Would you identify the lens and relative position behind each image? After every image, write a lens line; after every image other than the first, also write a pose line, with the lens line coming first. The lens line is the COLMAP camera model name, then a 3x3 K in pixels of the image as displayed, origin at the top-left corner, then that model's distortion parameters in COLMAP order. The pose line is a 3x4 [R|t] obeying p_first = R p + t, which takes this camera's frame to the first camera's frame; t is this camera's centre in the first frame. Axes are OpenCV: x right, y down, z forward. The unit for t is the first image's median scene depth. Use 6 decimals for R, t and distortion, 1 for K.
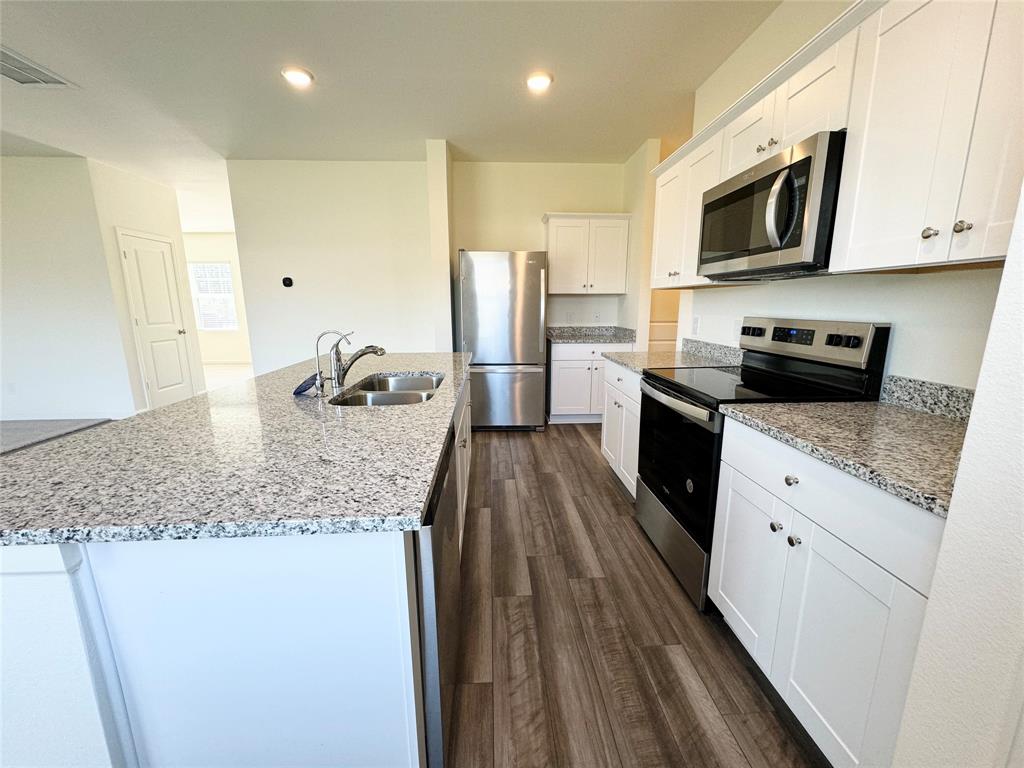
lens RADIAL K [[407.1, 0, 510.7], [0, 407.1, 384.0], [0, 0, 1]] dist [-0.003250, 0.000589]
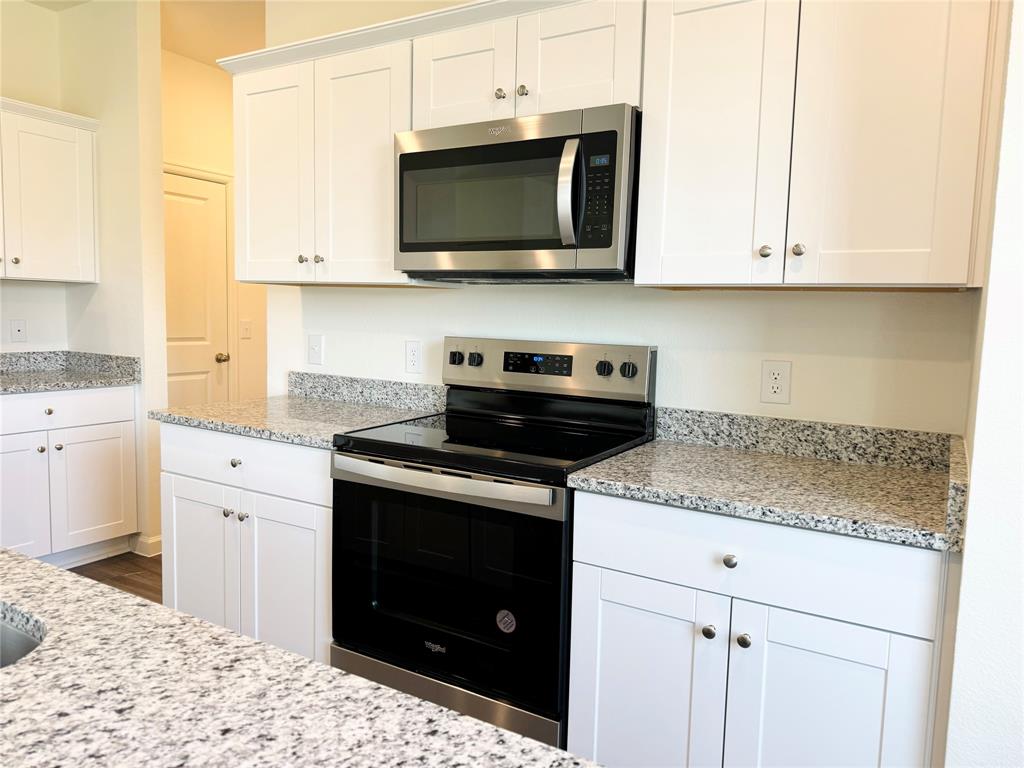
lens RADIAL K [[718.4, 0, 506.1], [0, 718.4, 381.2], [0, 0, 1]] dist [0.061564, -0.076233]
pose [[0.557450, -0.059632, 0.828066, -0.481776], [0.130281, 0.991343, -0.016314, -0.093523], [-0.819925, 0.116976, 0.560393, 0.424745]]
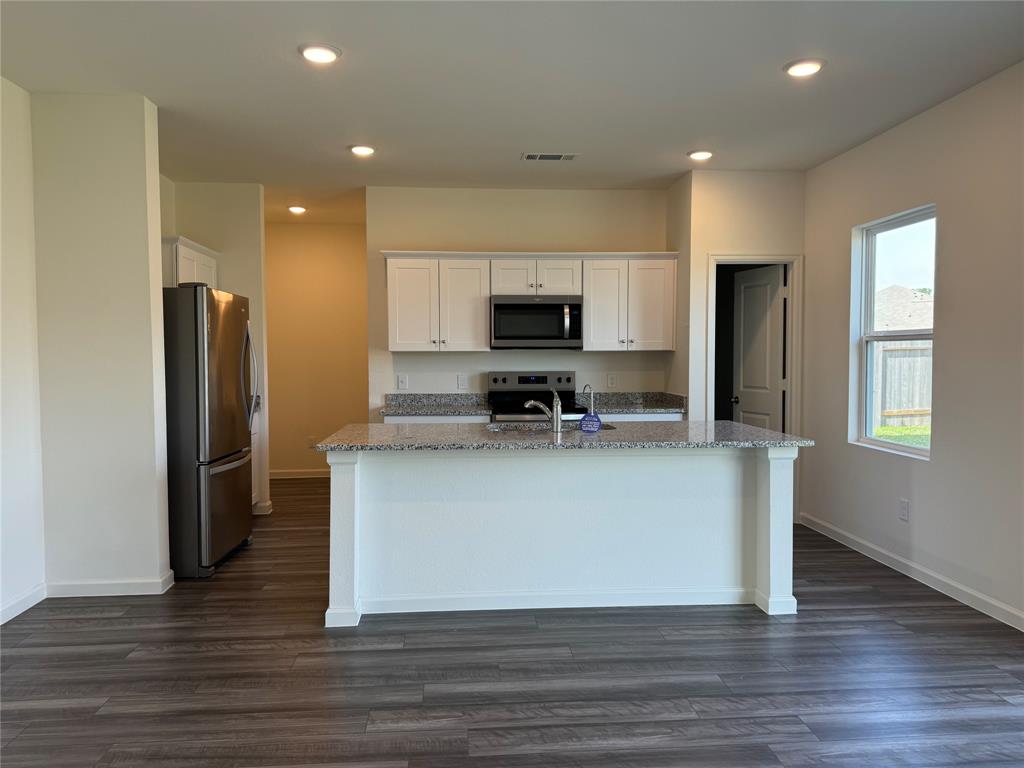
lens RADIAL K [[718.4, 0, 506.7], [0, 718.4, 387.9], [0, 0, 1]] dist [0.061564, -0.076233]
pose [[-0.018302, -0.040275, 0.999021, -3.270576], [0.196365, 0.979584, 0.043089, -0.312391], [-0.980360, 0.196962, -0.010020, 1.441242]]
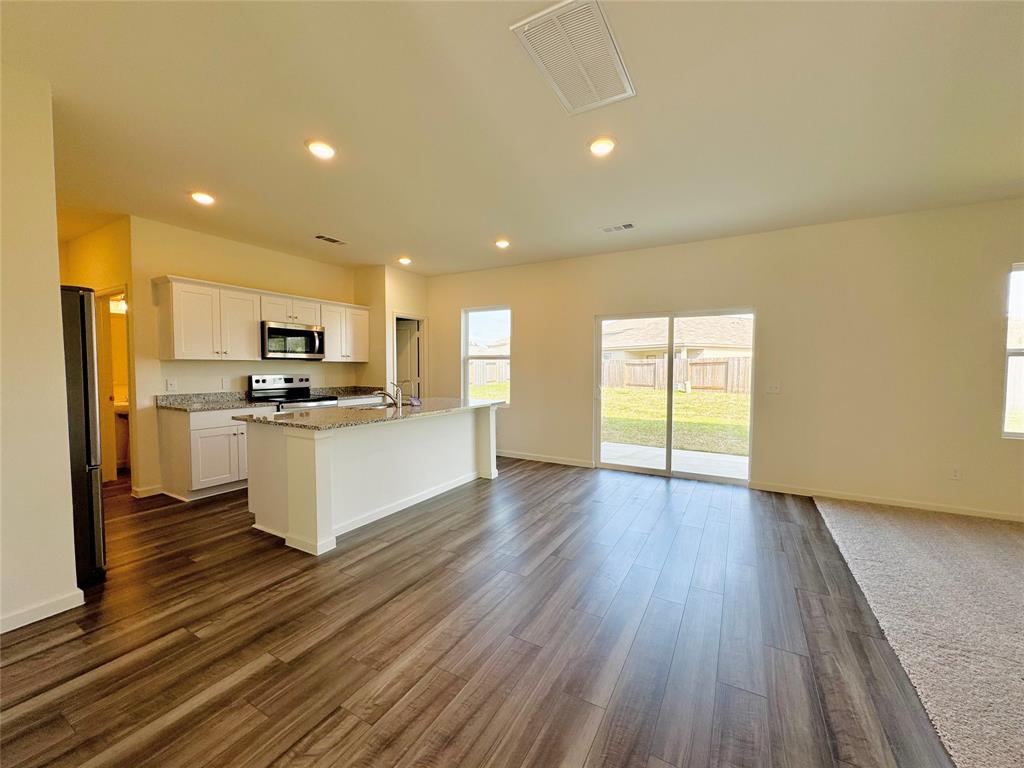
lens RADIAL K [[407.1, 0, 512.2], [0, 407.1, 384.5], [0, 0, 1]] dist [-0.003250, 0.000589]
pose [[-0.841023, -0.019366, 0.540653, -2.648919], [0.106477, 0.973887, 0.200516, -0.604092], [-0.530418, 0.226206, -0.816999, 3.048057]]
